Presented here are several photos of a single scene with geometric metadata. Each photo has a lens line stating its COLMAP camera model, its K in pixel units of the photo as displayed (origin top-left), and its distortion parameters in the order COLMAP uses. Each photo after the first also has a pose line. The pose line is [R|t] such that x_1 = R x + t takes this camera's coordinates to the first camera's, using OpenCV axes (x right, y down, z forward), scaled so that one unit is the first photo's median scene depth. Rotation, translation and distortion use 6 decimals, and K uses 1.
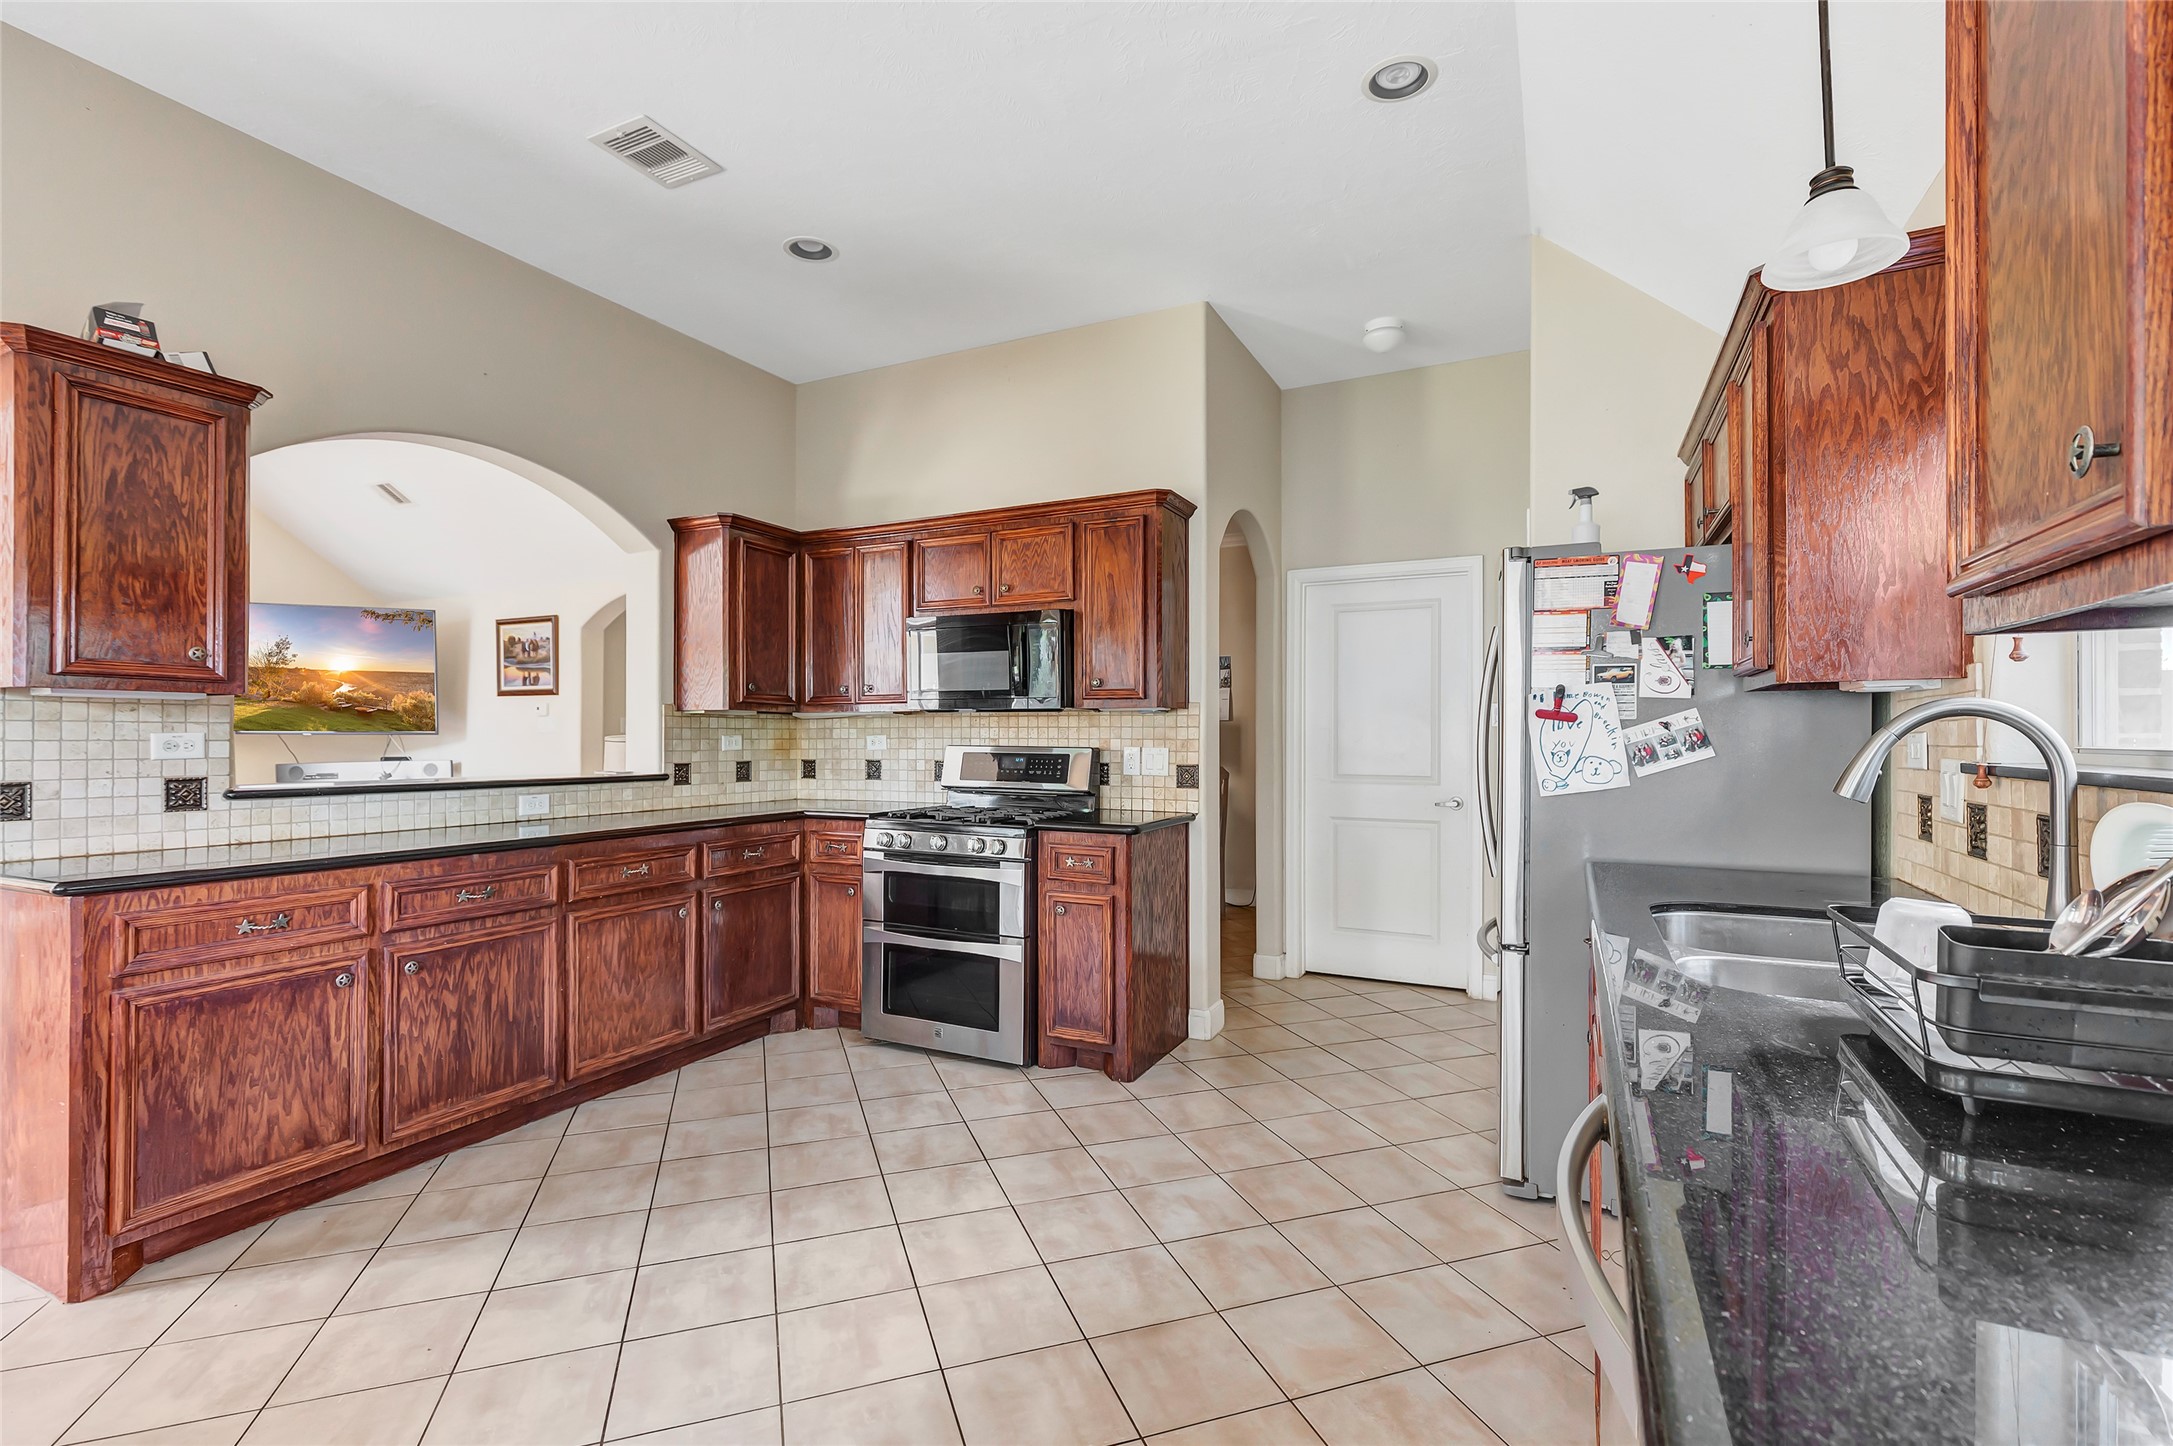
lens RADIAL K [[973.5, 0, 1078.2], [0, 973.5, 726.3], [0, 0, 1]] dist [0.002597, -0.000088]
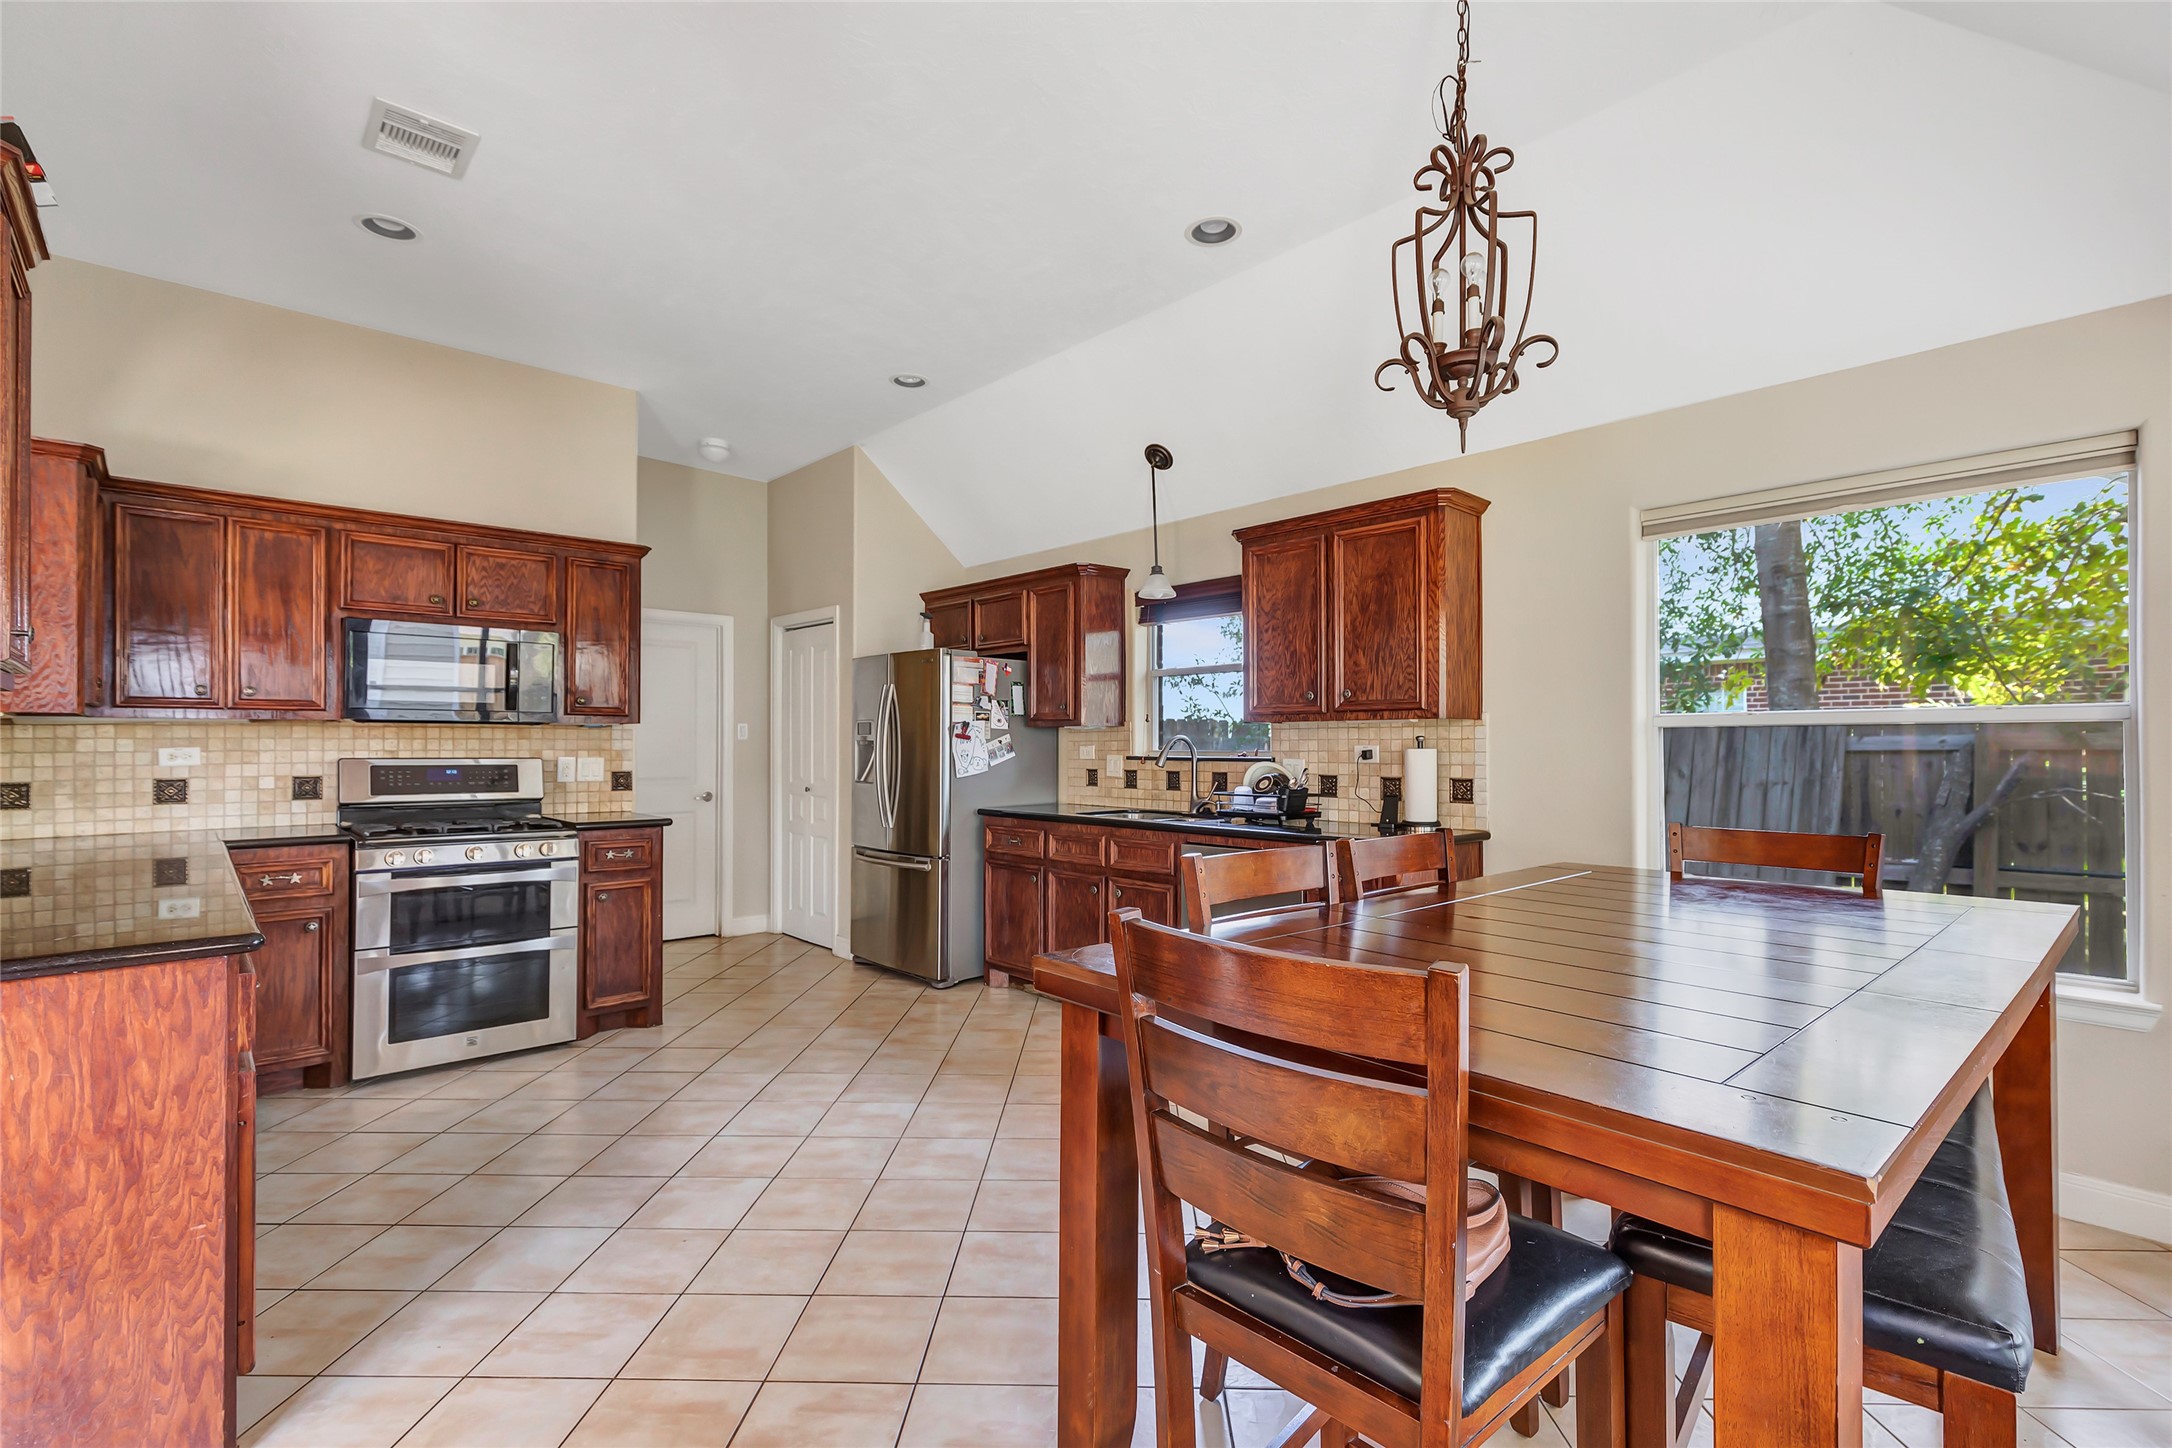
lens RADIAL K [[986.7, 0, 1075.9], [0, 986.7, 737.4], [0, 0, 1]] dist [0.001951, 0.000929]
pose [[0.359597, 0.006539, 0.933085, -0.867041], [-0.008173, 0.999959, -0.003858, -0.002236], [-0.933072, -0.006239, 0.359636, 0.043781]]
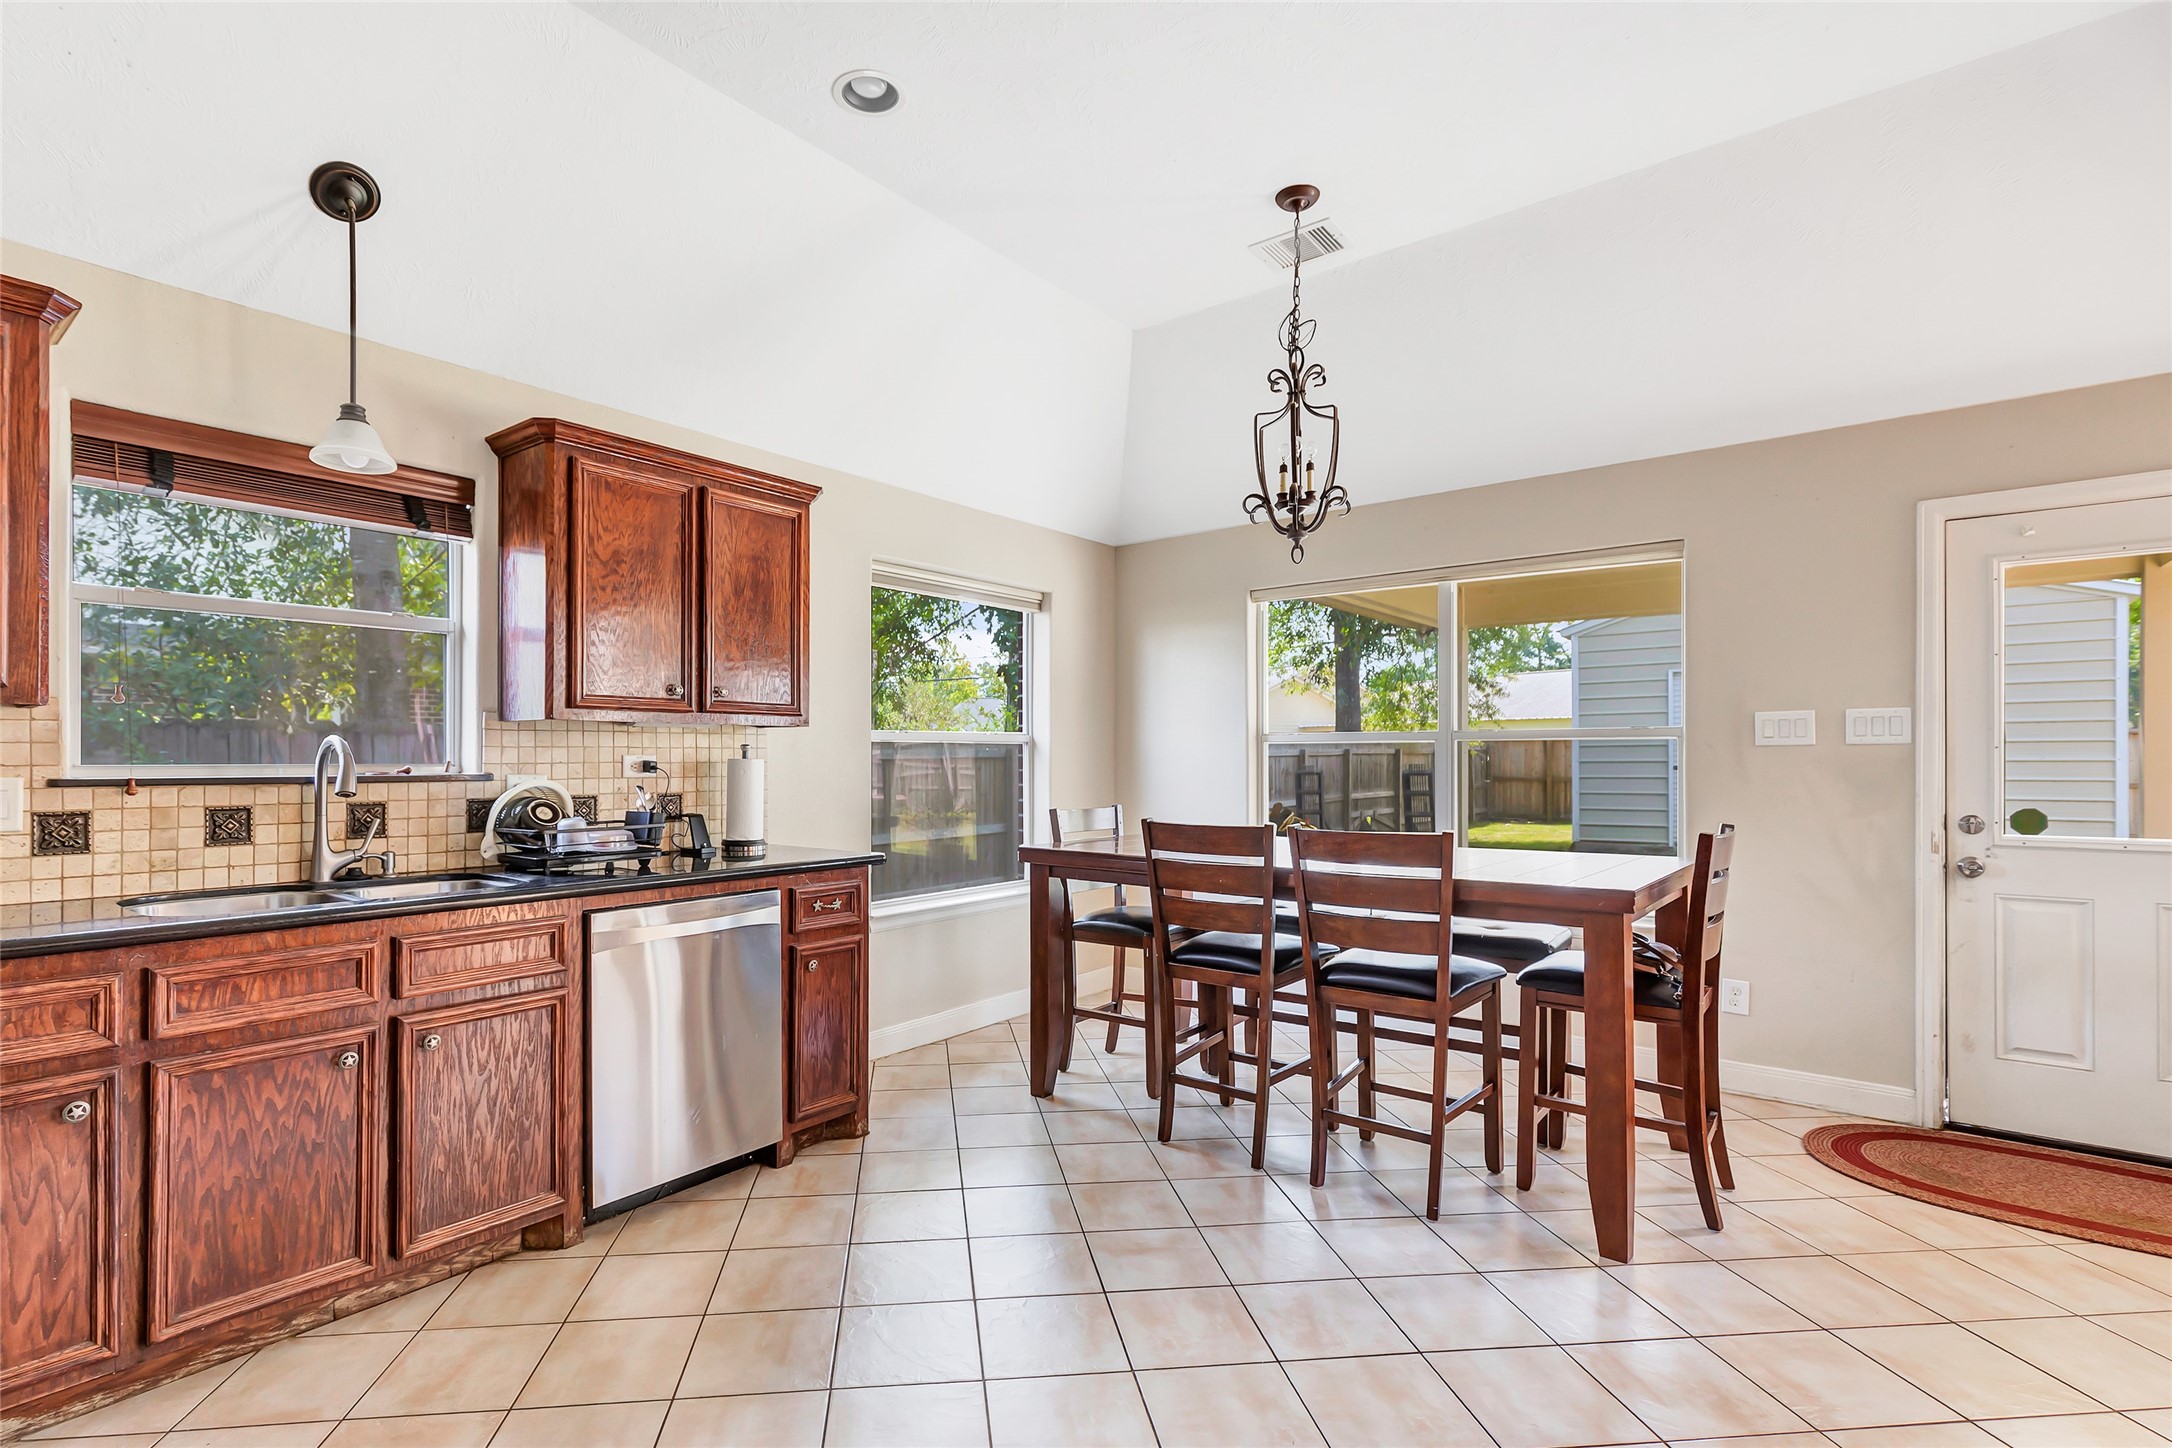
lens RADIAL K [[1030.7, 0, 1023.4], [0, 1030.7, 761.2], [0, 0, 1]] dist [0.003197, 0.000964]
pose [[-0.977506, -0.000230, 0.210908, -0.259492], [-0.001635, 0.999978, -0.006489, 0.010060], [-0.210901, -0.006687, -0.977484, 0.926948]]
